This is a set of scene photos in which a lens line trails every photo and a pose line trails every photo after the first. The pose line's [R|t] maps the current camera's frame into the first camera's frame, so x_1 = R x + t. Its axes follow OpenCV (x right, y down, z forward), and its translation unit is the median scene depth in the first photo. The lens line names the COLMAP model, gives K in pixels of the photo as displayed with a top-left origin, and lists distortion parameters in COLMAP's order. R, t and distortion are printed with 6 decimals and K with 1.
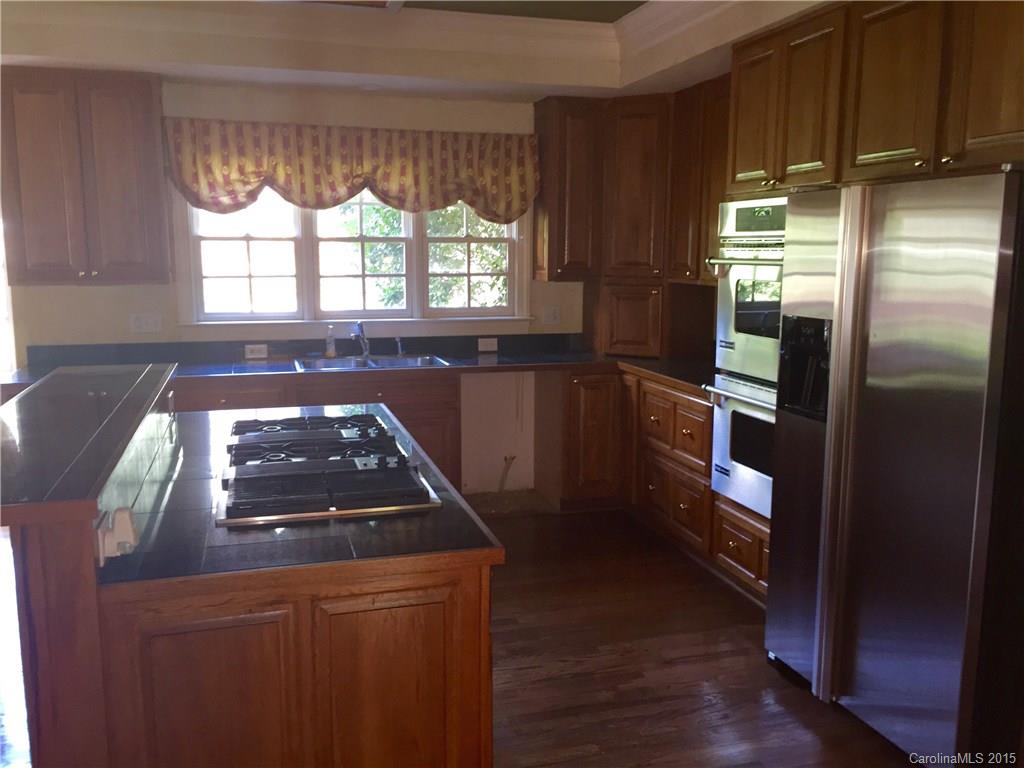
lens RADIAL K [[896.1, 0, 511.3], [0, 896.1, 381.1], [0, 0, 1]] dist [0.060099, -0.068242]
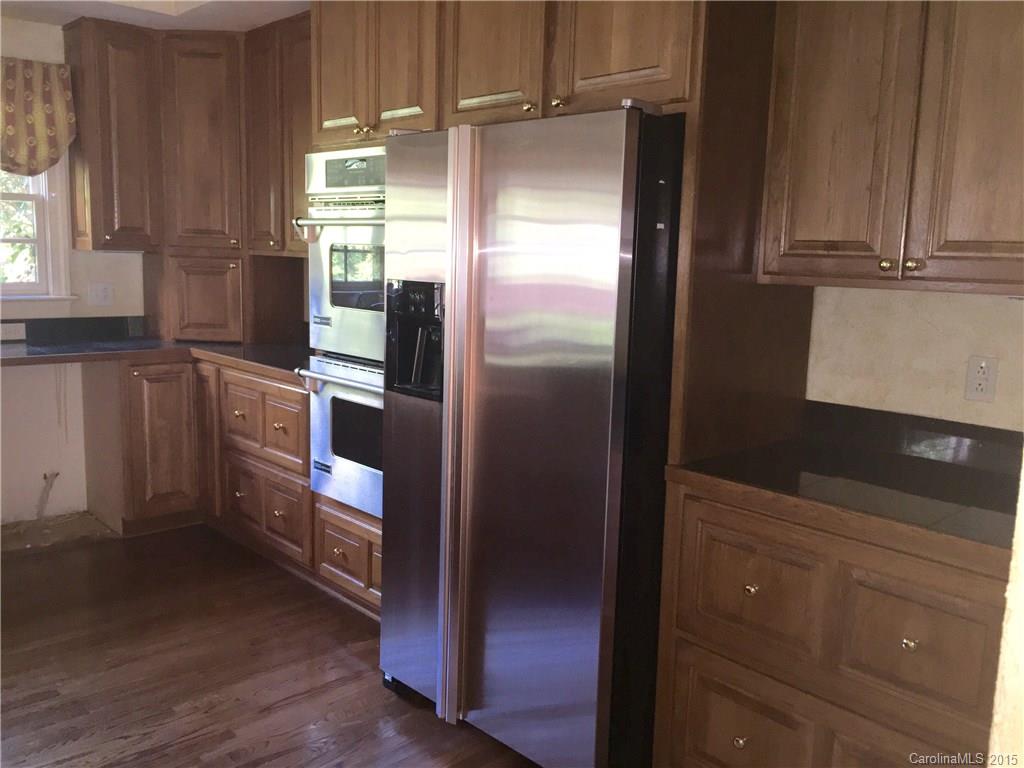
lens RADIAL K [[896.1, 0, 511.3], [0, 896.1, 381.1], [0, 0, 1]] dist [0.060099, -0.068242]
pose [[0.899294, -0.041871, 0.435337, 0.026328], [0.040361, 0.999104, 0.012719, 0.013512], [-0.435479, 0.006132, 0.900178, 0.148717]]
